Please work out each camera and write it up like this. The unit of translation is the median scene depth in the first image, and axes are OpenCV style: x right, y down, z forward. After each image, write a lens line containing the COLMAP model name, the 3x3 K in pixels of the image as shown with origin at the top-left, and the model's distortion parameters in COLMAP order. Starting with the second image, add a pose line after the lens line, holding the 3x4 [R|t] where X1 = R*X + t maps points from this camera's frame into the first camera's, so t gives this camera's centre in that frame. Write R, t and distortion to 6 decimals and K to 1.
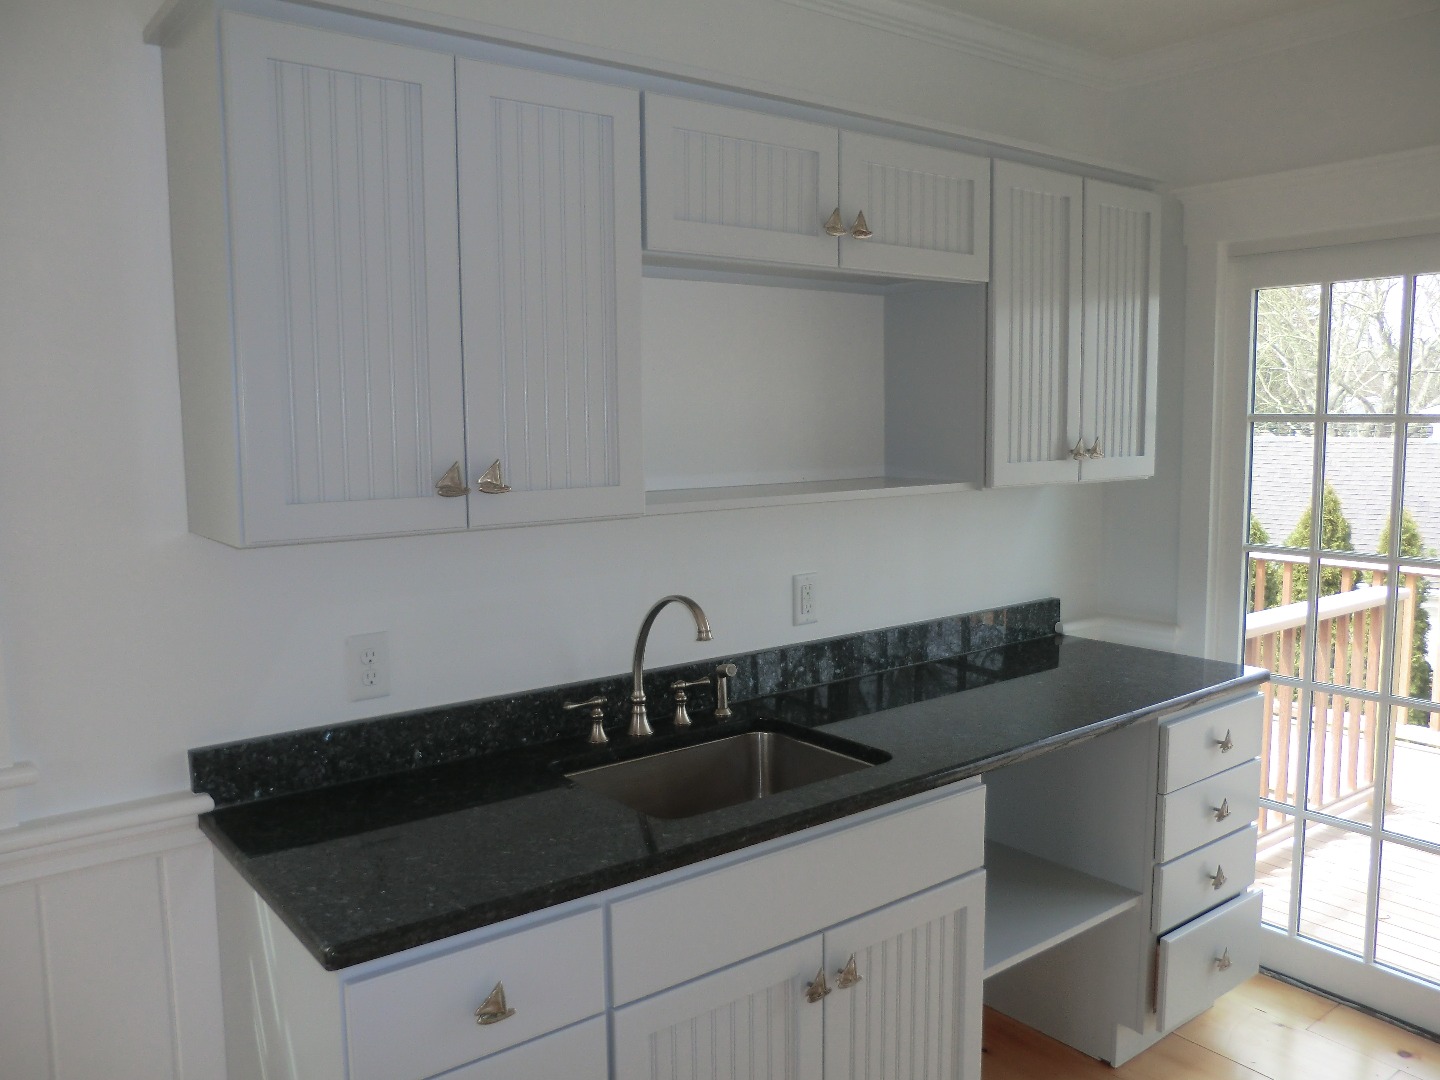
lens RADIAL K [[1151.1, 0, 720.0], [0, 1151.1, 540.0], [0, 0, 1]] dist [-0.104067, 0.115835]
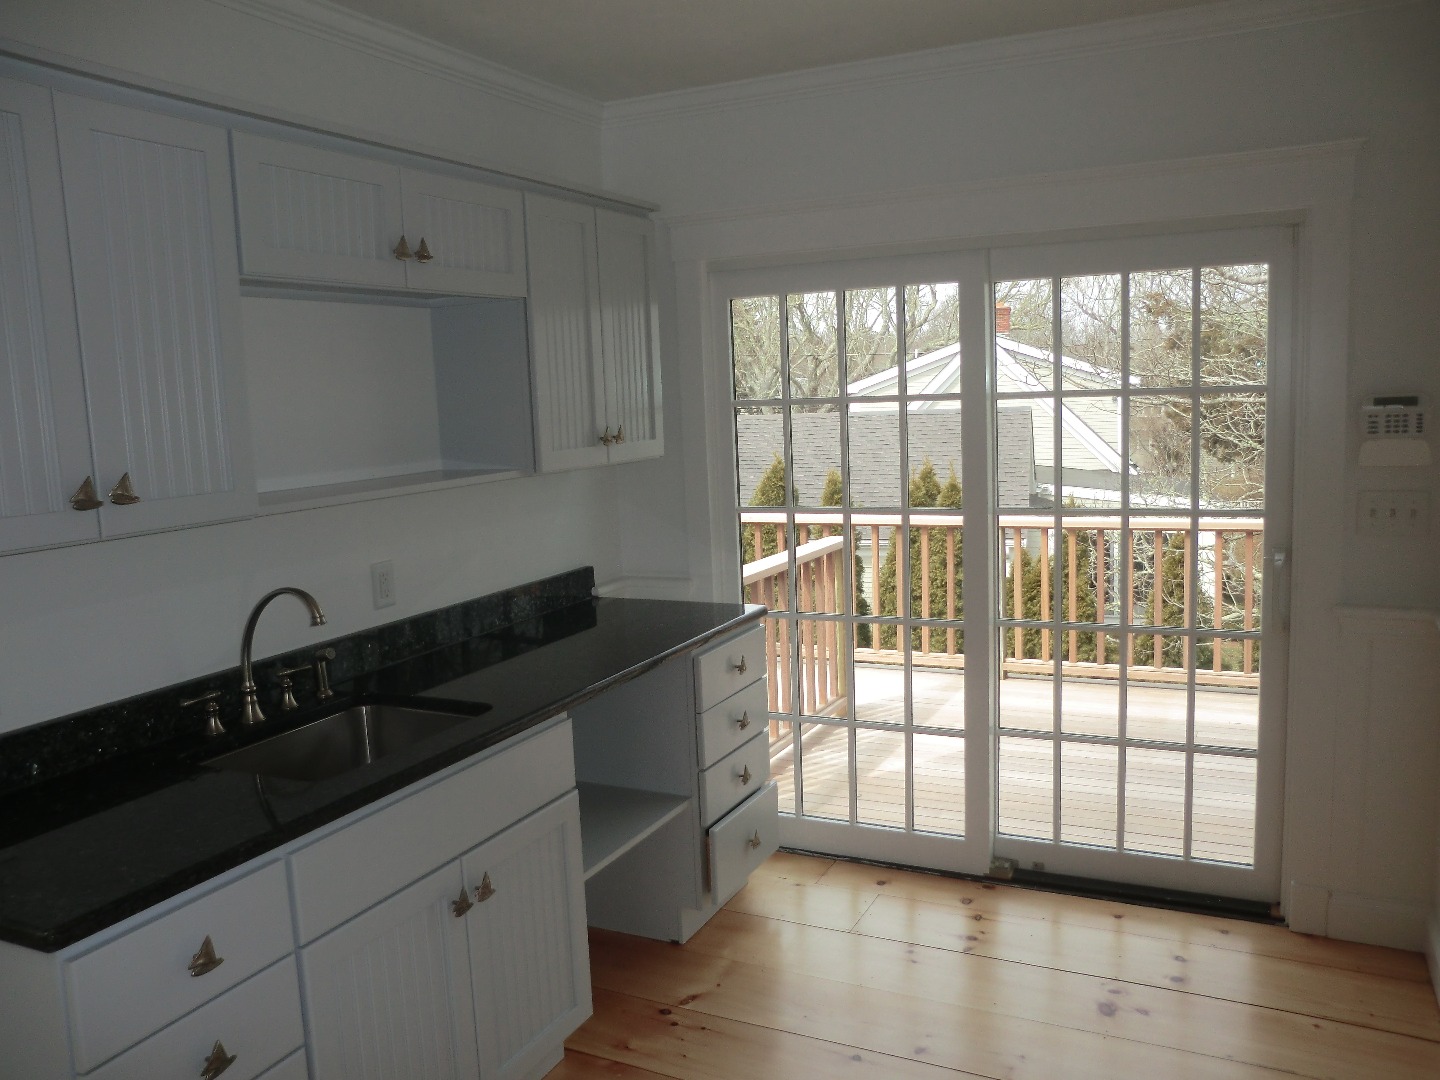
lens RADIAL K [[1151.1, 0, 720.0], [0, 1151.1, 540.0], [0, 0, 1]] dist [-0.104067, 0.115835]
pose [[0.898502, -0.083121, 0.431028, -0.114255], [0.080071, 0.996469, 0.025251, 0.007621], [-0.431605, 0.011825, 0.901985, -0.139626]]
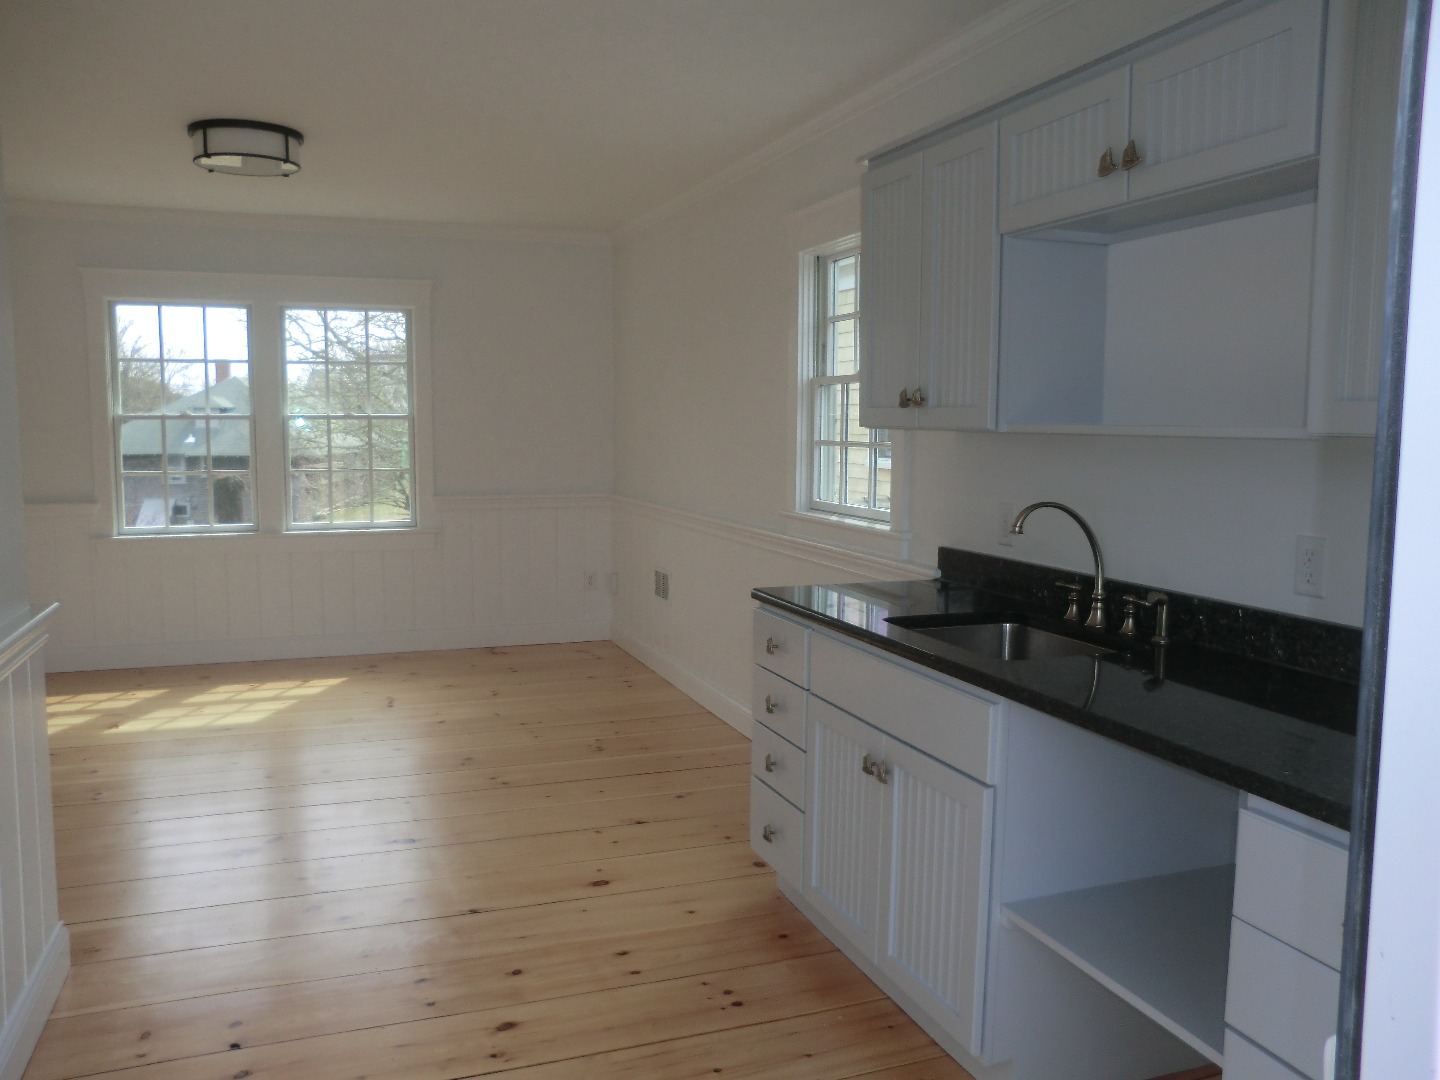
lens RADIAL K [[1151.1, 0, 720.0], [0, 1151.1, 540.0], [0, 0, 1]] dist [-0.104067, 0.115835]
pose [[-0.301351, 0.105229, -0.947689, 1.094650], [-0.110380, 0.983360, 0.144289, -0.042470], [0.947103, 0.148088, -0.284721, 0.906878]]
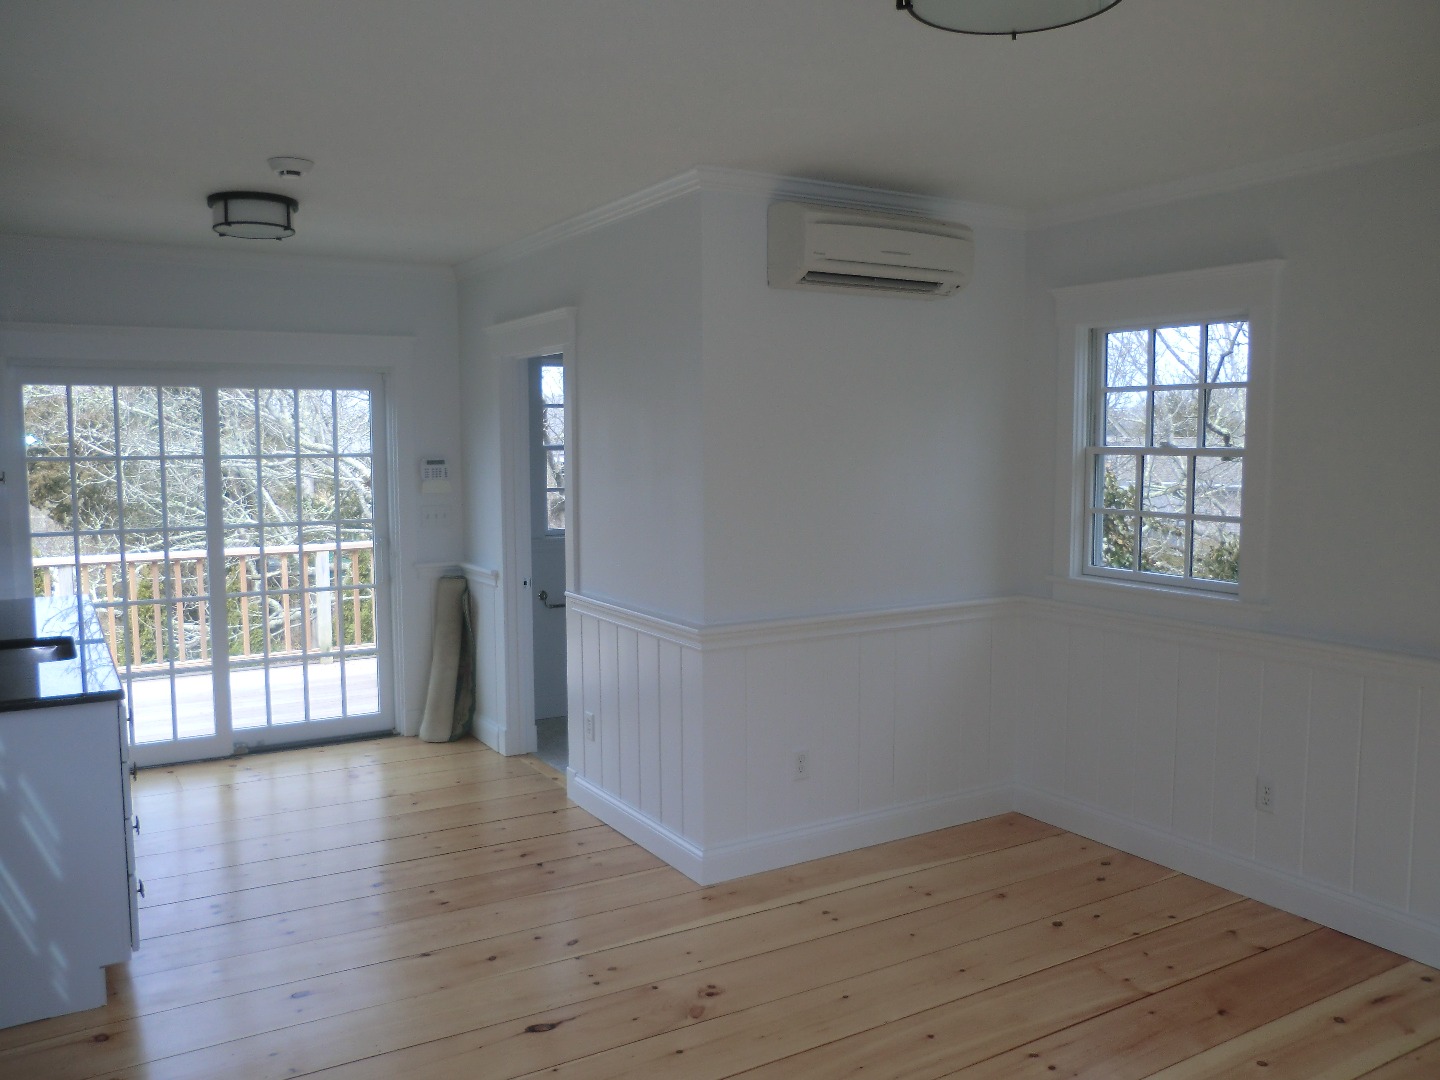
lens RADIAL K [[1151.1, 0, 720.0], [0, 1151.1, 540.0], [0, 0, 1]] dist [-0.104067, 0.115835]
pose [[0.121536, -0.077569, 0.989551, -1.369936], [0.112711, 0.991572, 0.063884, 0.028521], [-0.986167, 0.103769, 0.129255, -0.303982]]
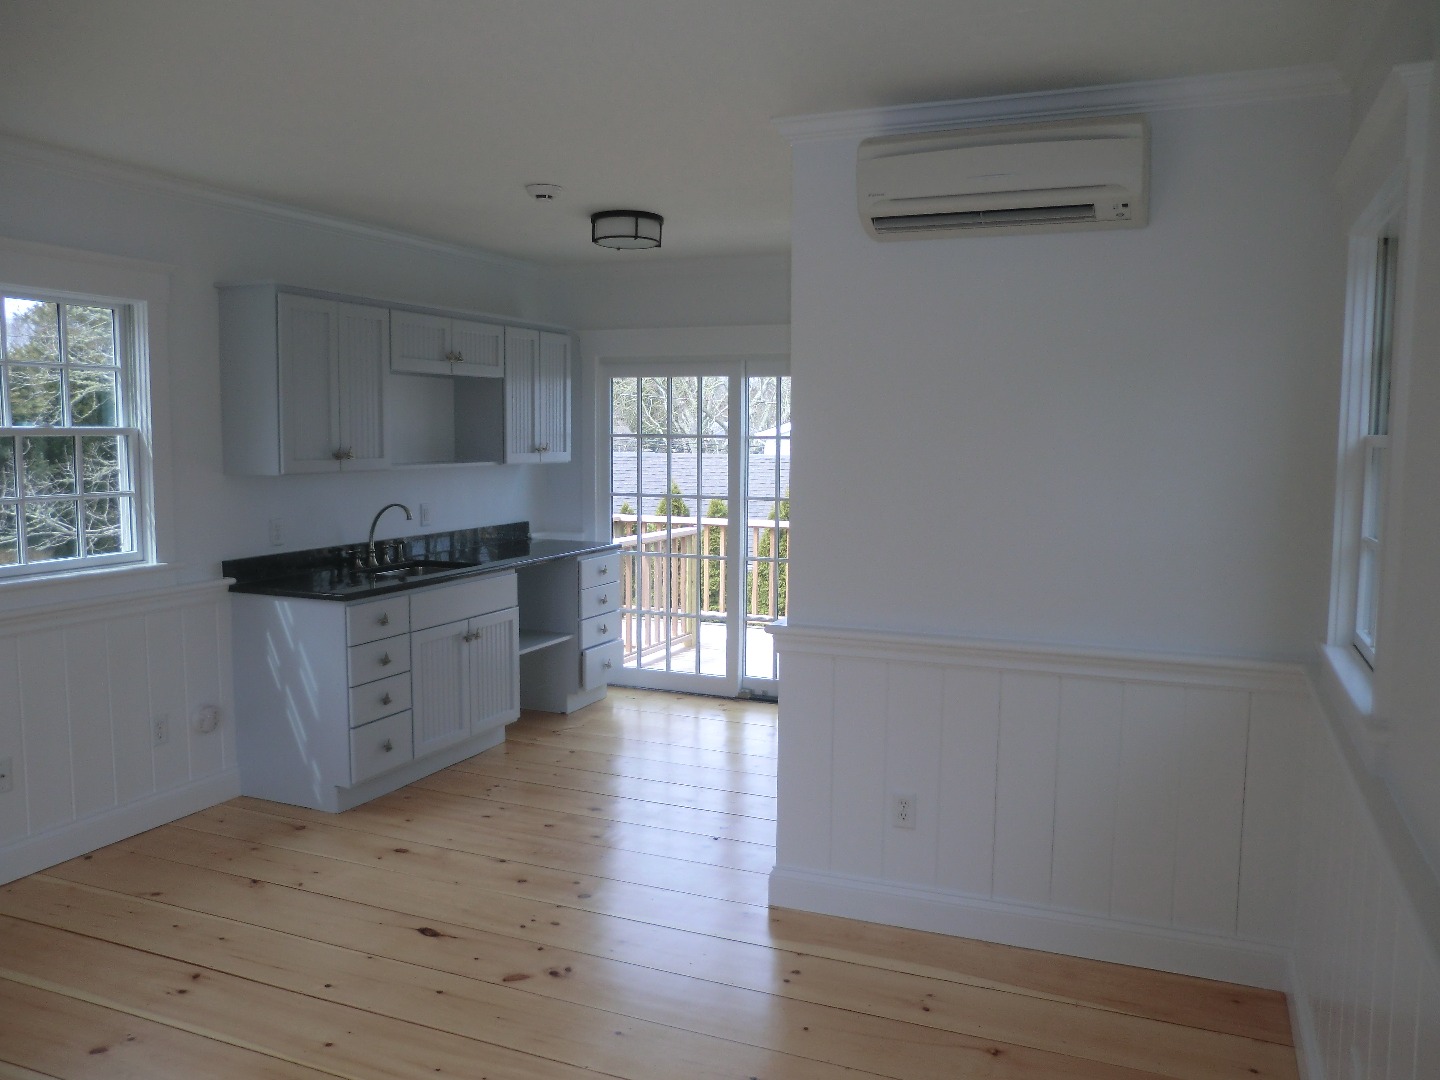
lens RADIAL K [[1151.1, 0, 720.0], [0, 1151.1, 540.0], [0, 0, 1]] dist [-0.104067, 0.115835]
pose [[0.874673, -0.030150, 0.483775, -0.549049], [0.038348, 0.999240, -0.007059, 0.151125], [-0.483195, 0.024726, 0.875164, -1.334759]]
